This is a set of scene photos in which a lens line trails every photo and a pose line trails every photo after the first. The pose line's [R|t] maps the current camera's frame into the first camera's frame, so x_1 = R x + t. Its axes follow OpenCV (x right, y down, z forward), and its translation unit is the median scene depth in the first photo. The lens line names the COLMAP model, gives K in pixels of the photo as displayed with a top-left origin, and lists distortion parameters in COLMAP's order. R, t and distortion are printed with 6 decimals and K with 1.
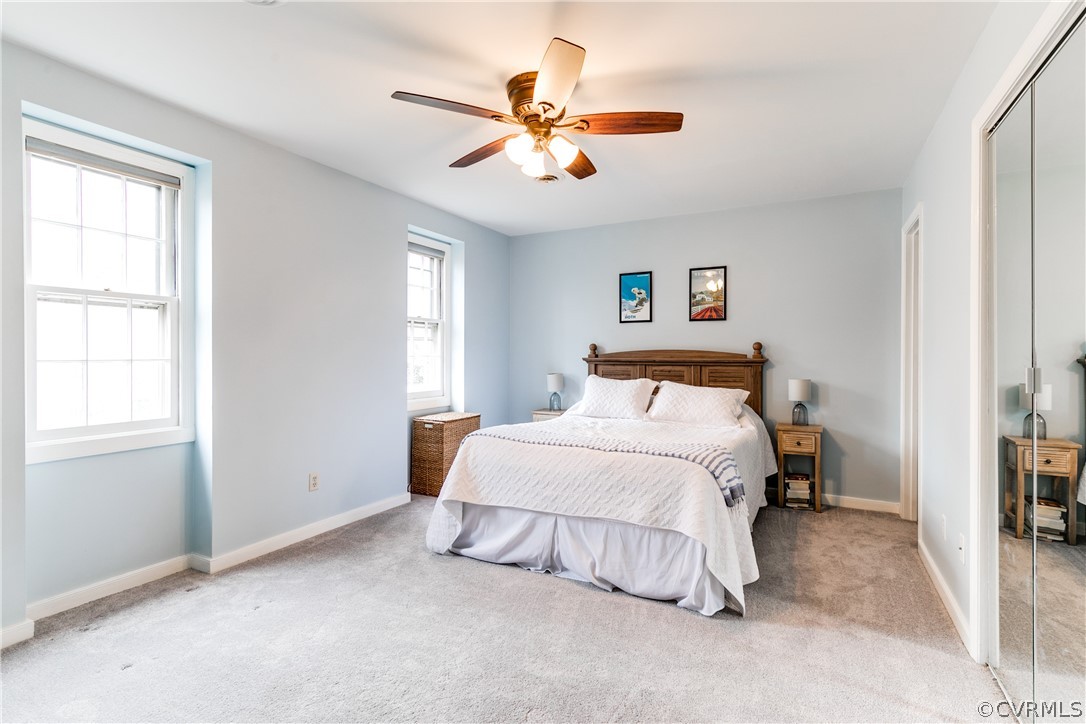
lens RADIAL K [[495.8, 0, 540.4], [0, 495.8, 352.8], [0, 0, 1]] dist [-0.000609, 0.000203]
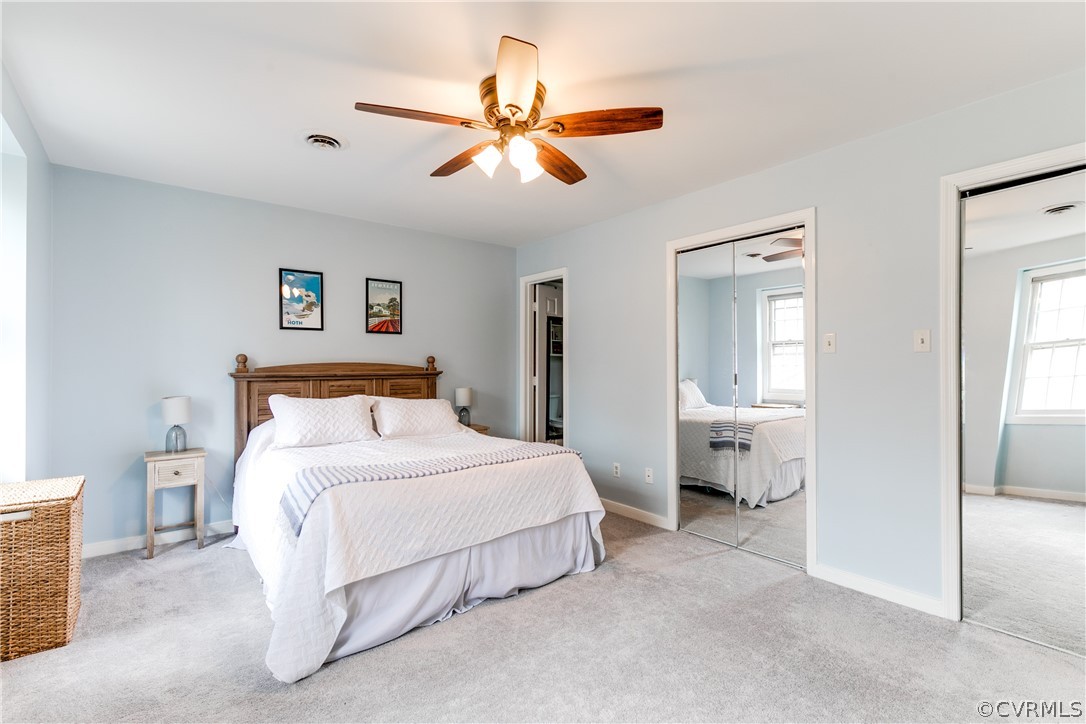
lens RADIAL K [[495.8, 0, 539.9], [0, 495.8, 363.8], [0, 0, 1]] dist [-0.000609, 0.000203]
pose [[0.381352, 0.000763, 0.924430, -0.453182], [0.000235, 1.000000, -0.000923, -0.002951], [-0.924430, 0.000570, 0.381351, 0.325533]]
